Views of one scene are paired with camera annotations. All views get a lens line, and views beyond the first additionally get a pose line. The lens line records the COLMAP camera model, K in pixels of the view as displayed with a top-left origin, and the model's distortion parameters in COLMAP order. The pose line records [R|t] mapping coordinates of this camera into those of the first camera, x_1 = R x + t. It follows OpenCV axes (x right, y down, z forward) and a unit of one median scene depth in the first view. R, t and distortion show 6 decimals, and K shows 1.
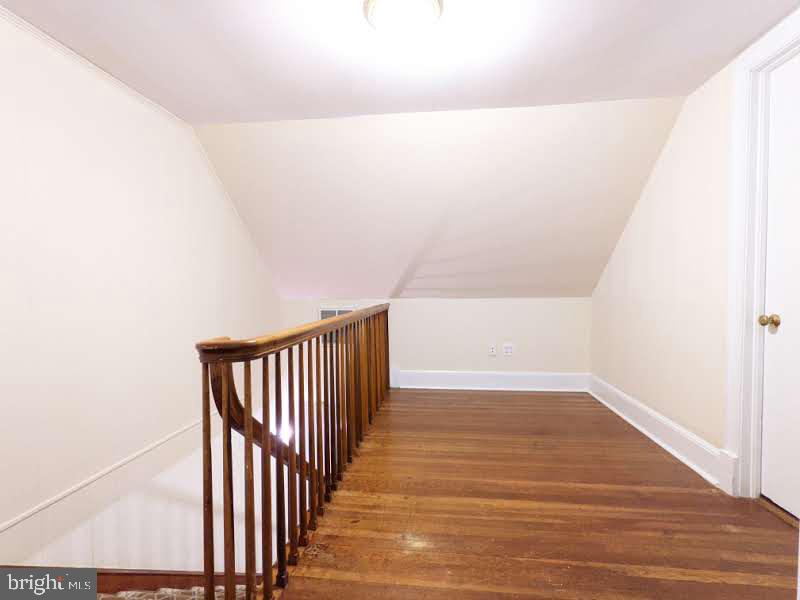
lens RADIAL K [[387.3, 0, 400.1], [0, 387.3, 303.7], [0, 0, 1]] dist [0.000643, 0.000614]
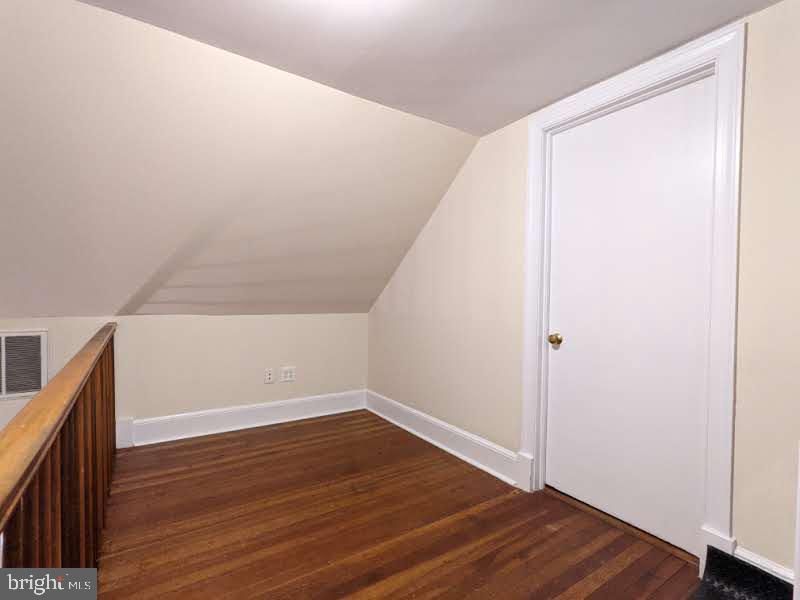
lens RADIAL K [[387.3, 0, 400.1], [0, 387.3, 303.7], [0, 0, 1]] dist [0.000643, 0.000614]
pose [[0.763821, 0.012151, 0.645314, -0.149875], [0.002436, 0.999761, -0.021709, -0.031344], [-0.645424, 0.018154, 0.763609, 0.299228]]
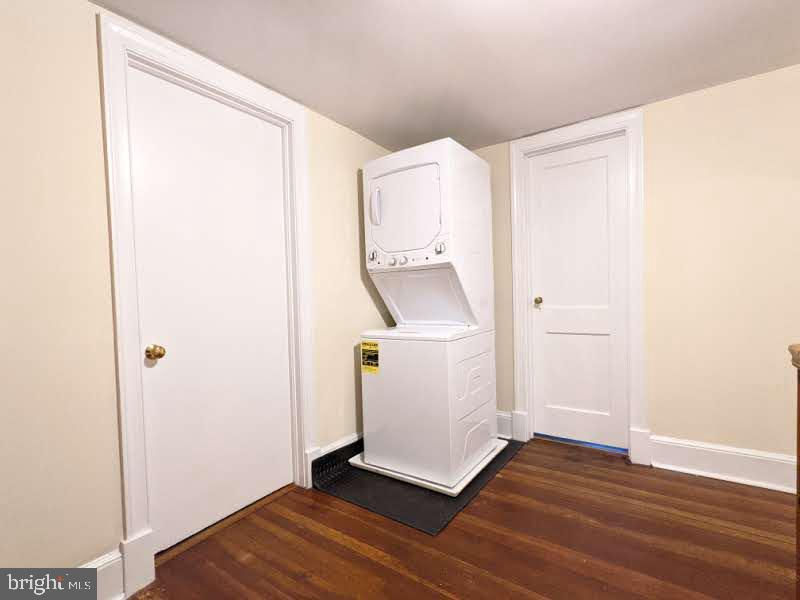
lens RADIAL K [[390.0, 0, 402.6], [0, 390.0, 300.2], [0, 0, 1]] dist [0.000788, 0.000079]
pose [[-0.884129, 0.022611, 0.466695, 0.021563], [0.058412, 0.996341, 0.062387, -0.076161], [-0.463577, 0.082419, -0.882215, 1.169755]]
